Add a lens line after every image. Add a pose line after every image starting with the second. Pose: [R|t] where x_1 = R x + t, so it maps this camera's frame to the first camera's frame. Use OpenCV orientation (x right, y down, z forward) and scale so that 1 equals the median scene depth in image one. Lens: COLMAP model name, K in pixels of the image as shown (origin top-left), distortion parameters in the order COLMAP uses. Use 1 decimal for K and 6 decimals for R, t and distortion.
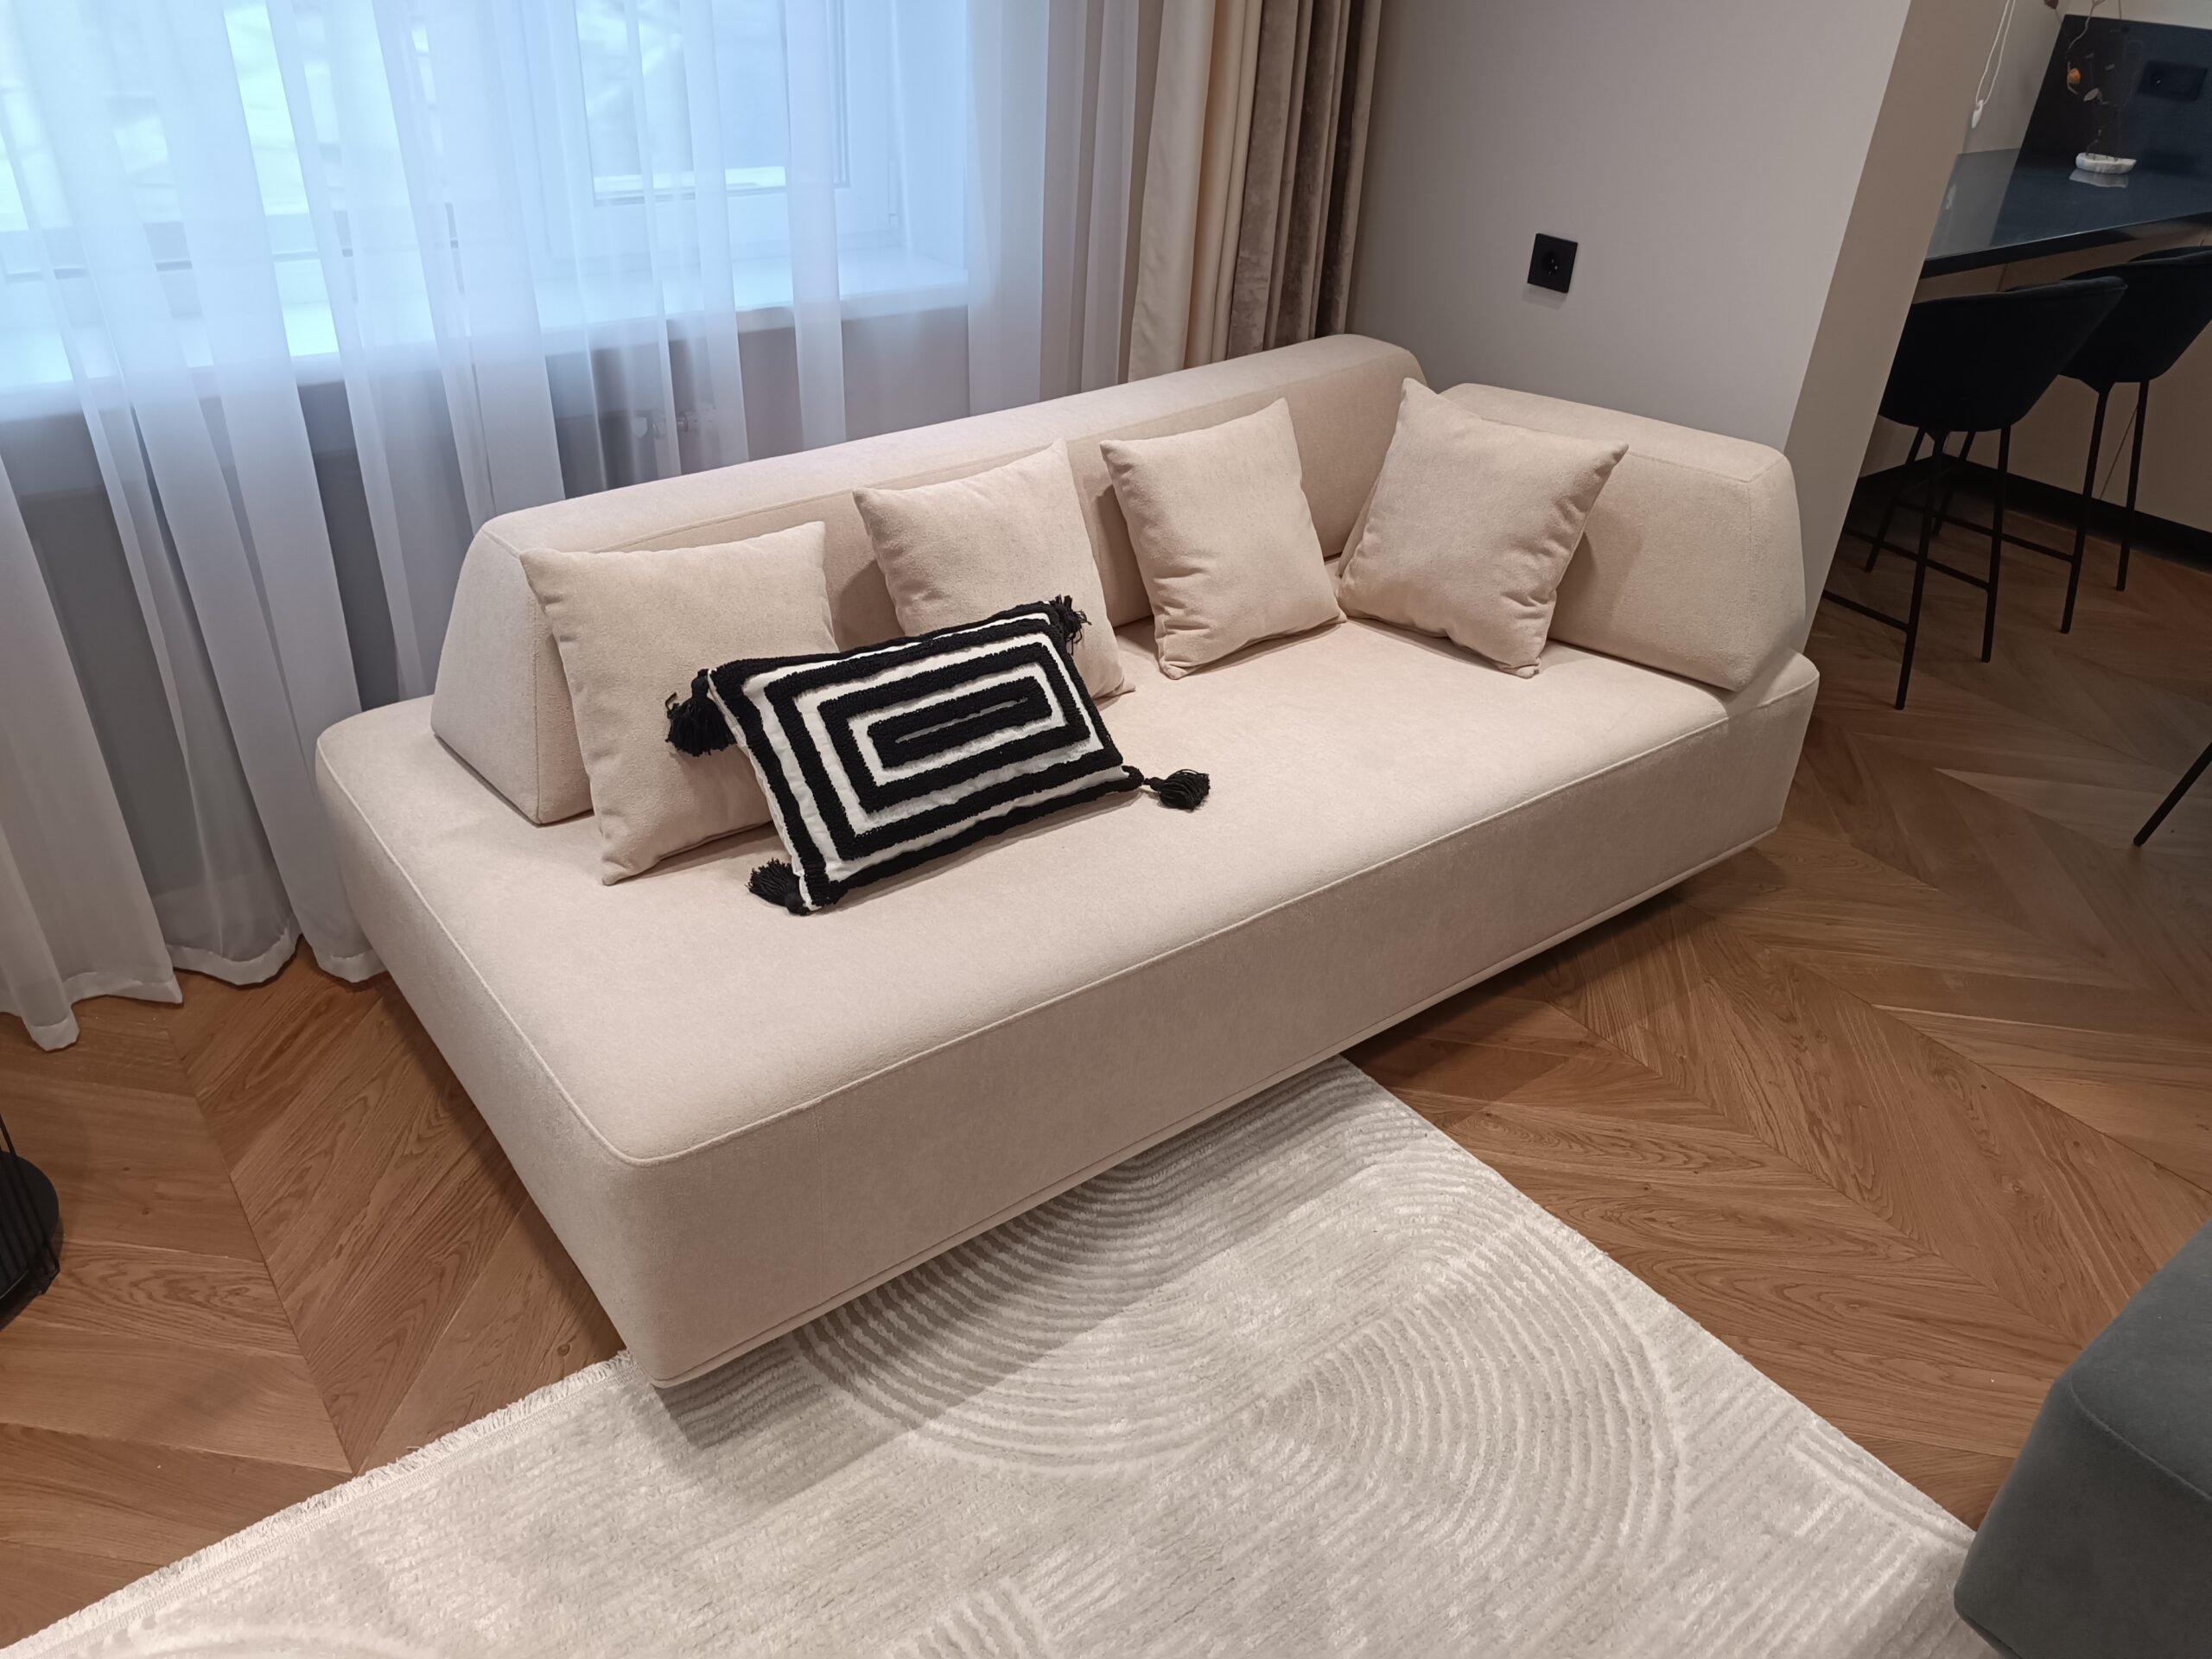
lens RADIAL K [[1561.9, 0, 1105.7], [0, 1561.9, 838.1], [0, 0, 1]] dist [0.003052, 0.005374]
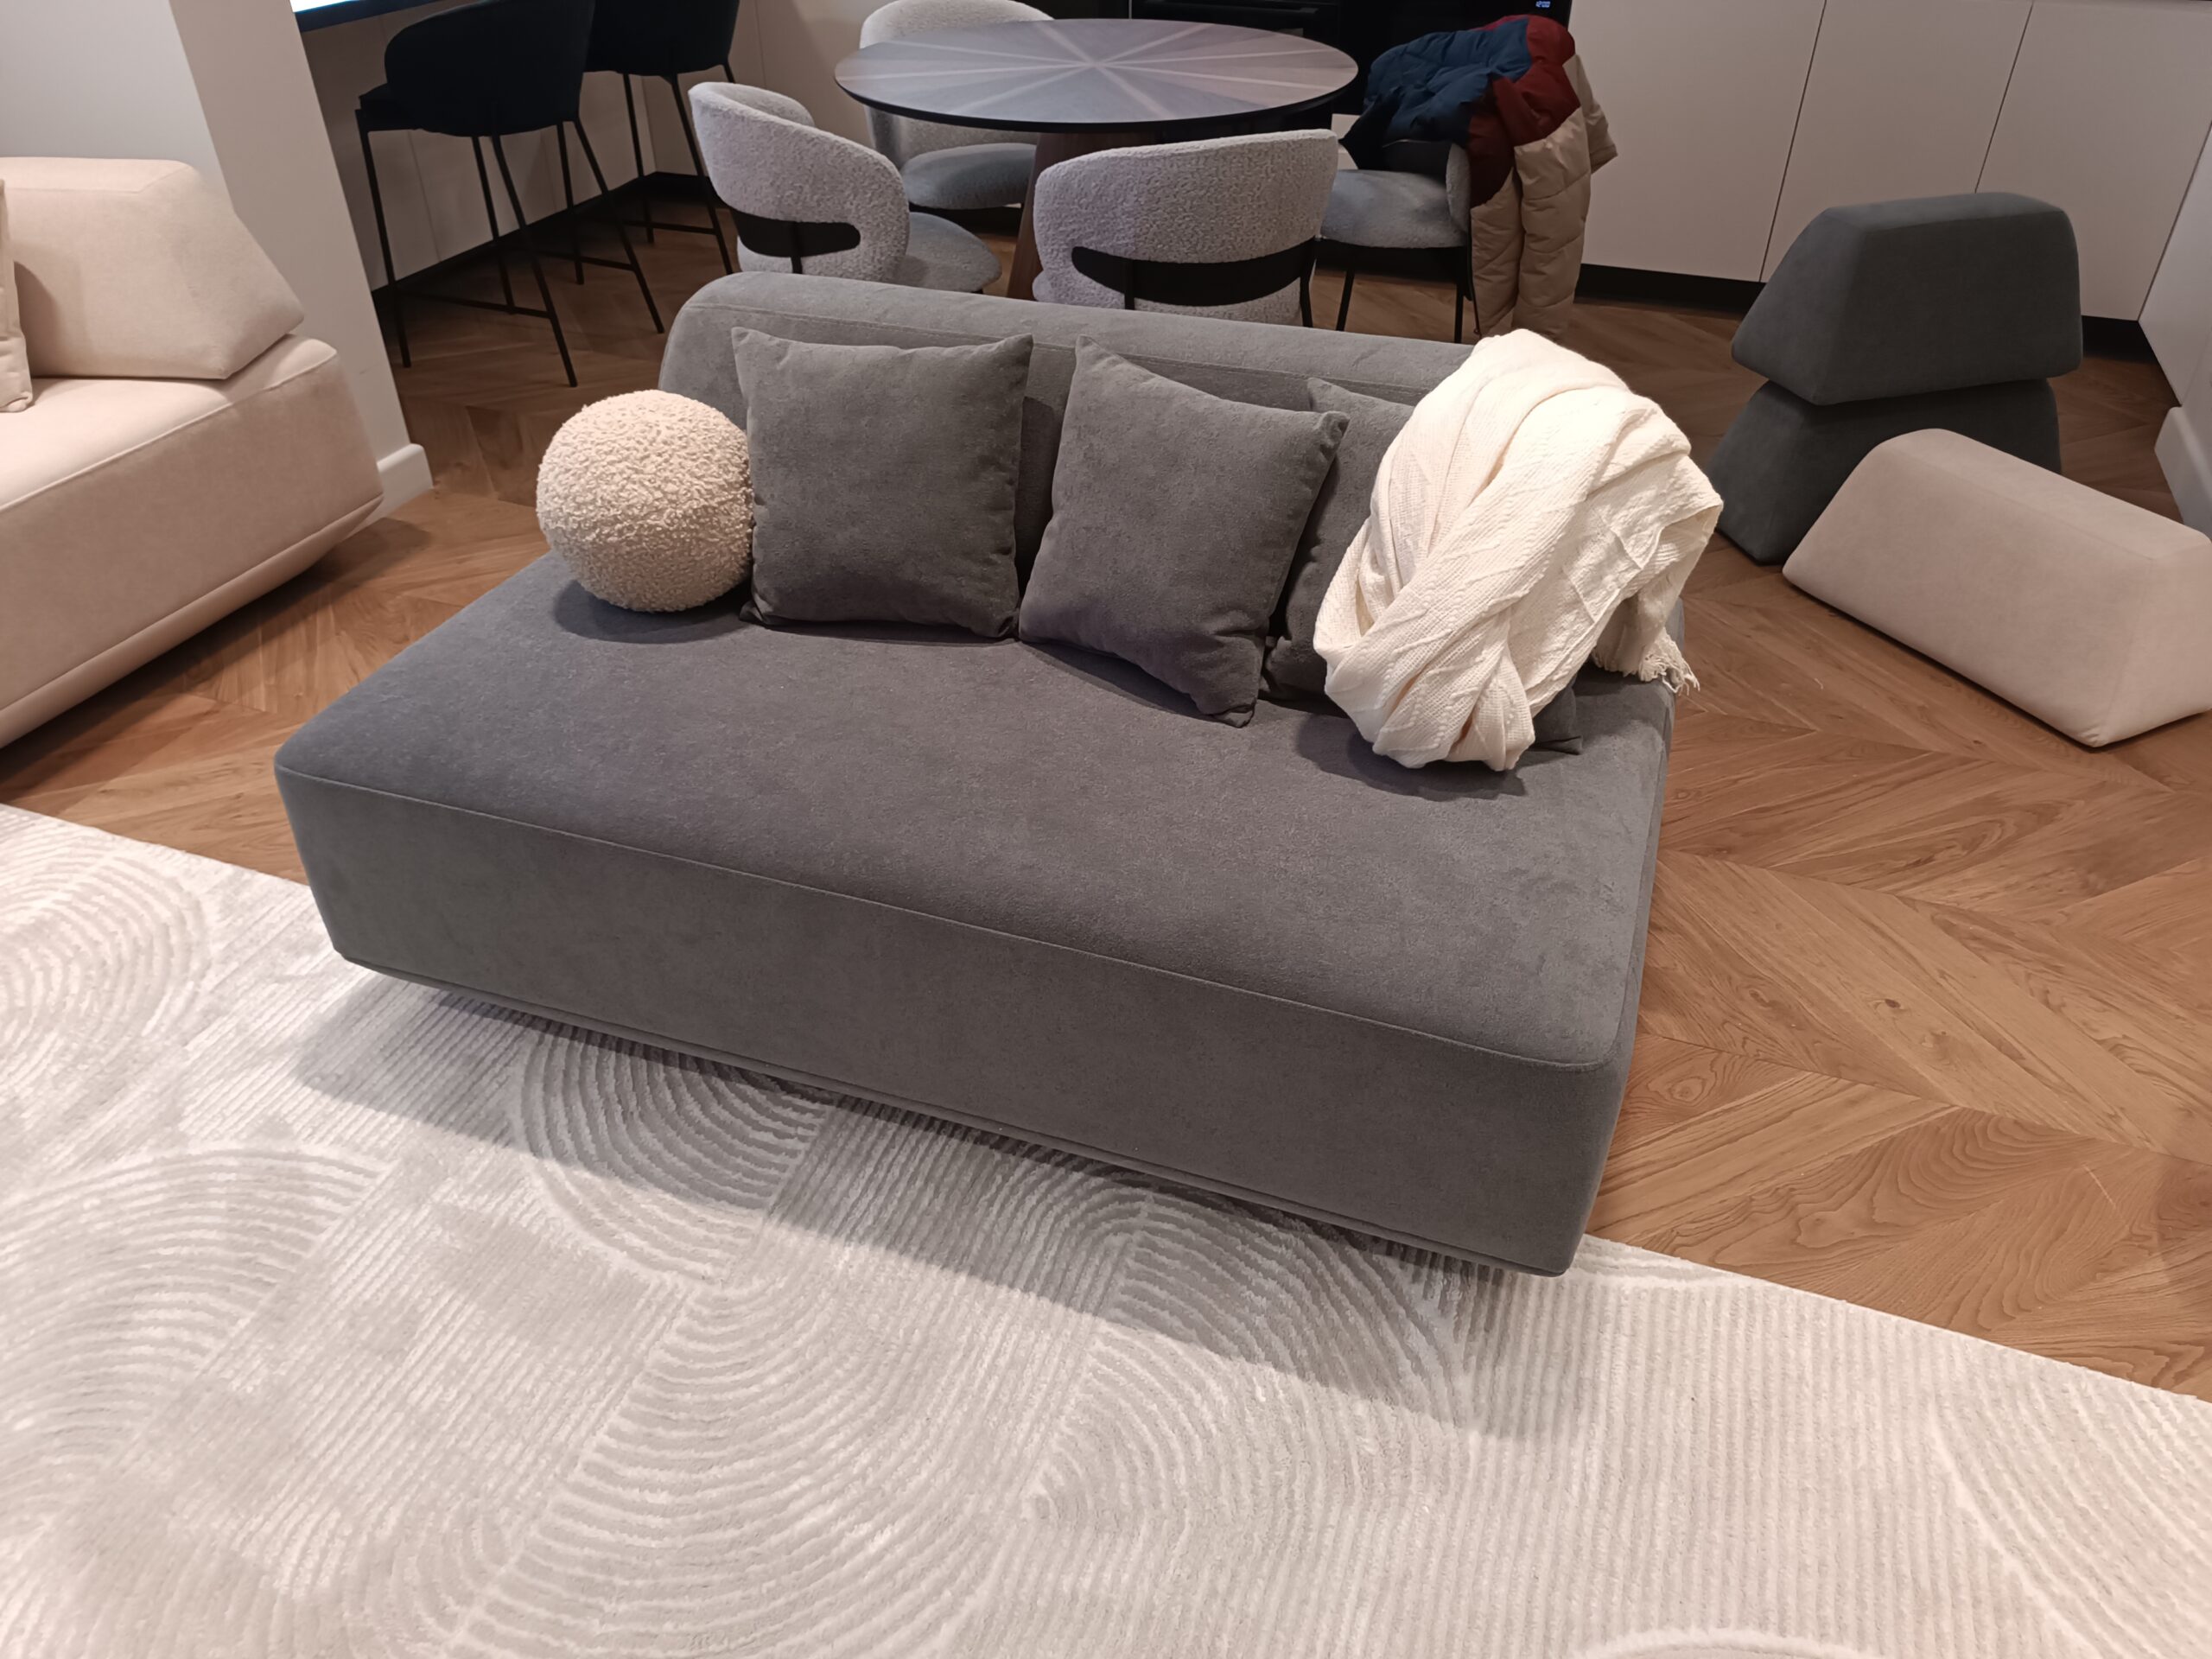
lens RADIAL K [[1561.9, 0, 1105.7], [0, 1561.9, 838.1], [0, 0, 1]] dist [0.003052, 0.005374]
pose [[0.841665, -0.358027, 0.404249, 0.370539], [0.316661, 0.933620, 0.167568, 0.238566], [-0.437409, -0.013027, 0.899168, -0.328592]]
